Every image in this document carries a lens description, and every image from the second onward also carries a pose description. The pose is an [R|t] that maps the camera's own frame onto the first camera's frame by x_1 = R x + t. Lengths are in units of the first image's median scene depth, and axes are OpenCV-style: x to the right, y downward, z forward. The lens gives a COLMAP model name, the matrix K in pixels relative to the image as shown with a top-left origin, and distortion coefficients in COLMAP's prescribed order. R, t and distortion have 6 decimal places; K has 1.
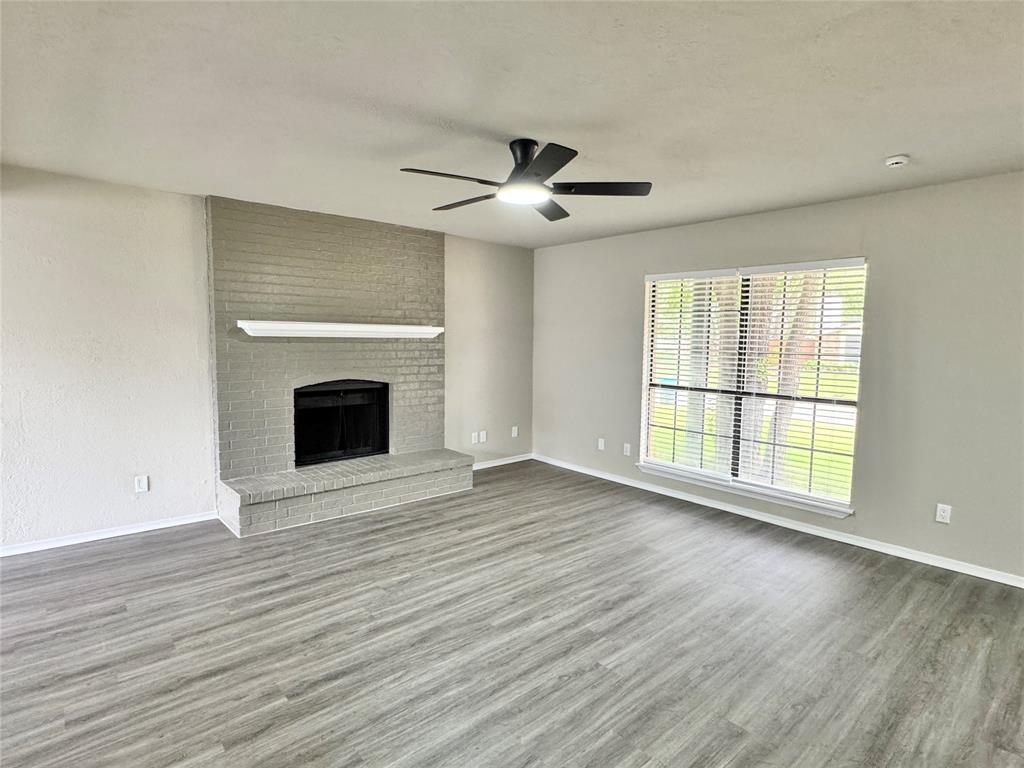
lens RADIAL K [[541.7, 0, 522.3], [0, 541.7, 383.6], [0, 0, 1]] dist [0.000841, -0.000972]
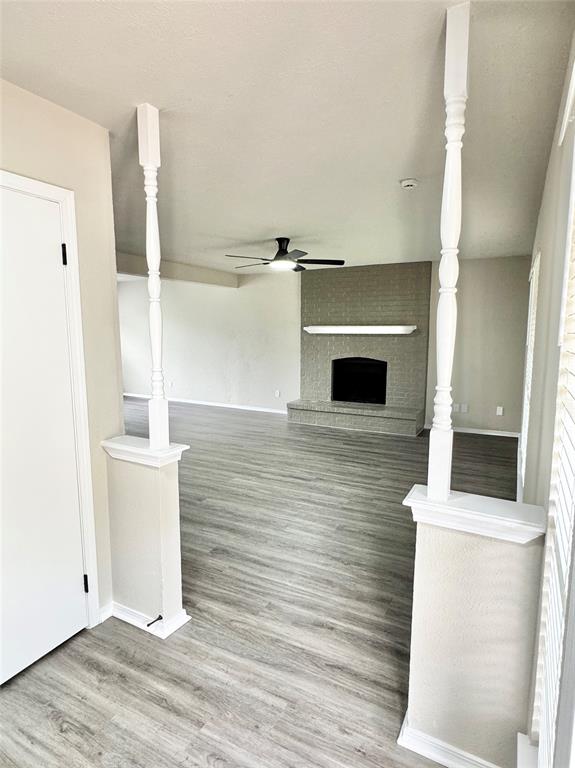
lens RADIAL K [[437.5, 0, 290.2], [0, 437.5, 386.9], [0, 0, 1]] dist [-0.004616, 0.002789]
pose [[0.354055, 0.111503, -0.928554, 1.441128], [-0.074206, 0.993086, 0.090958, -0.037434], [0.932276, 0.036701, 0.359881, 0.412911]]
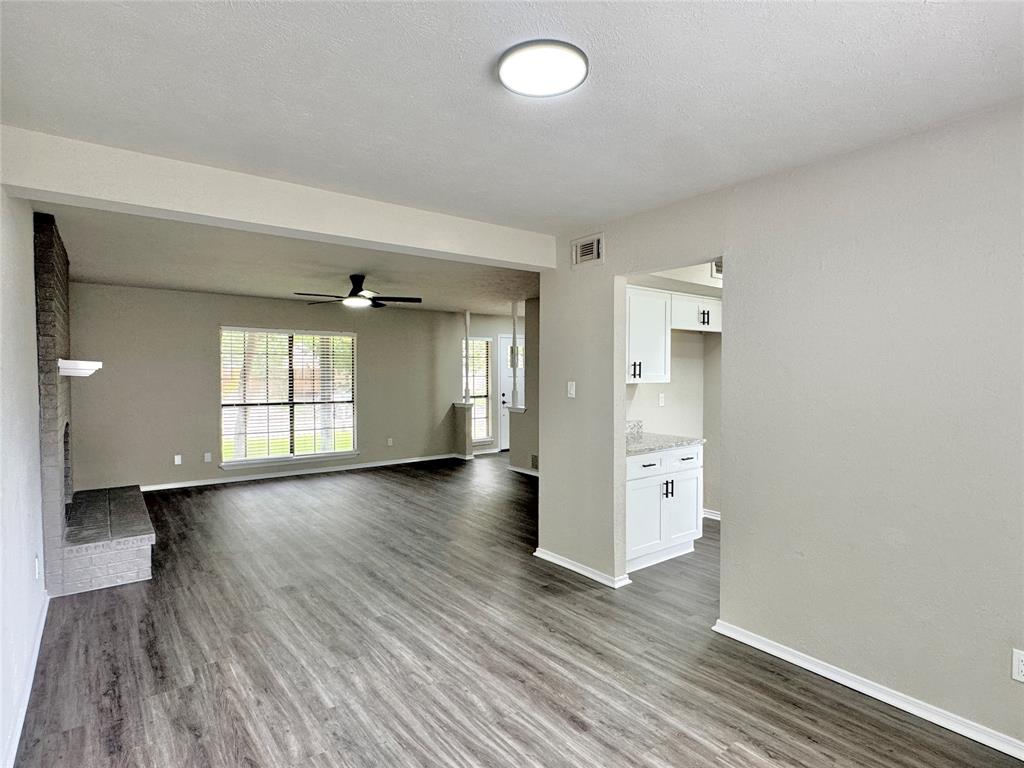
lens RADIAL K [[541.7, 0, 509.1], [0, 541.7, 381.9], [0, 0, 1]] dist [0.000841, -0.000972]
pose [[0.062490, -0.032327, 0.997522, -1.763789], [0.083144, 0.996170, 0.027075, -0.055234], [-0.994576, 0.081246, 0.064939, 0.309331]]
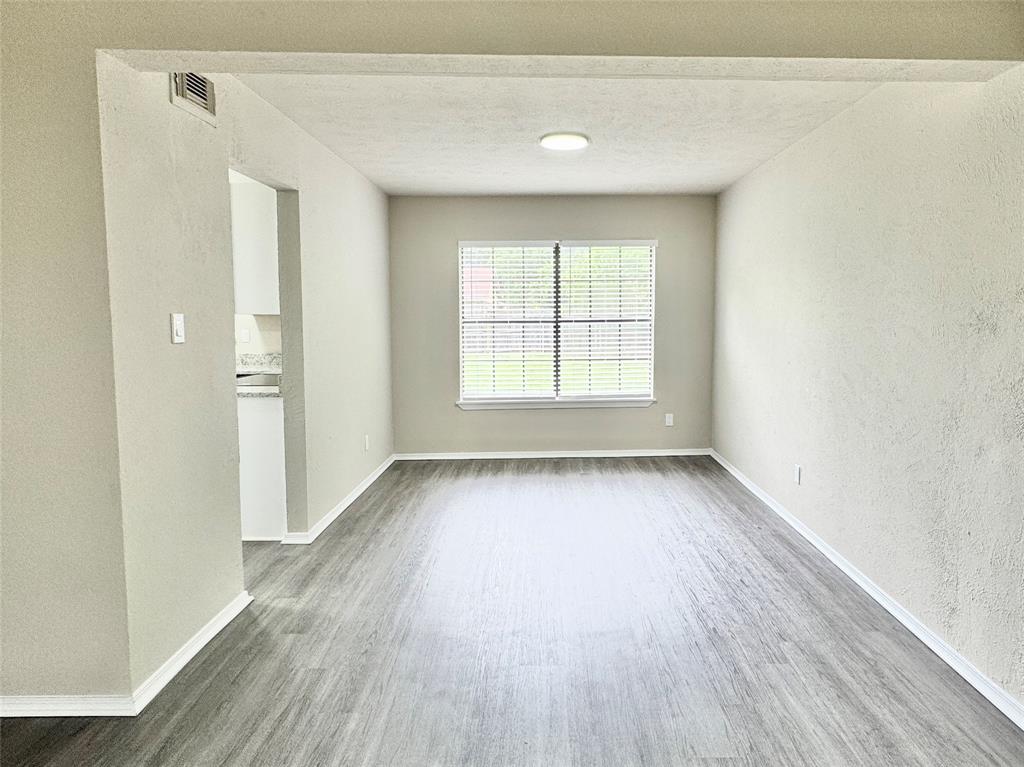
lens RADIAL K [[583.4, 0, 550.7], [0, 583.4, 361.3], [0, 0, 1]] dist [-0.004616, 0.002789]
pose [[-0.645370, 0.048628, -0.762321, -0.247602], [-0.068764, 0.990221, 0.121380, -0.074603], [0.760769, 0.130755, -0.635715, 1.069351]]
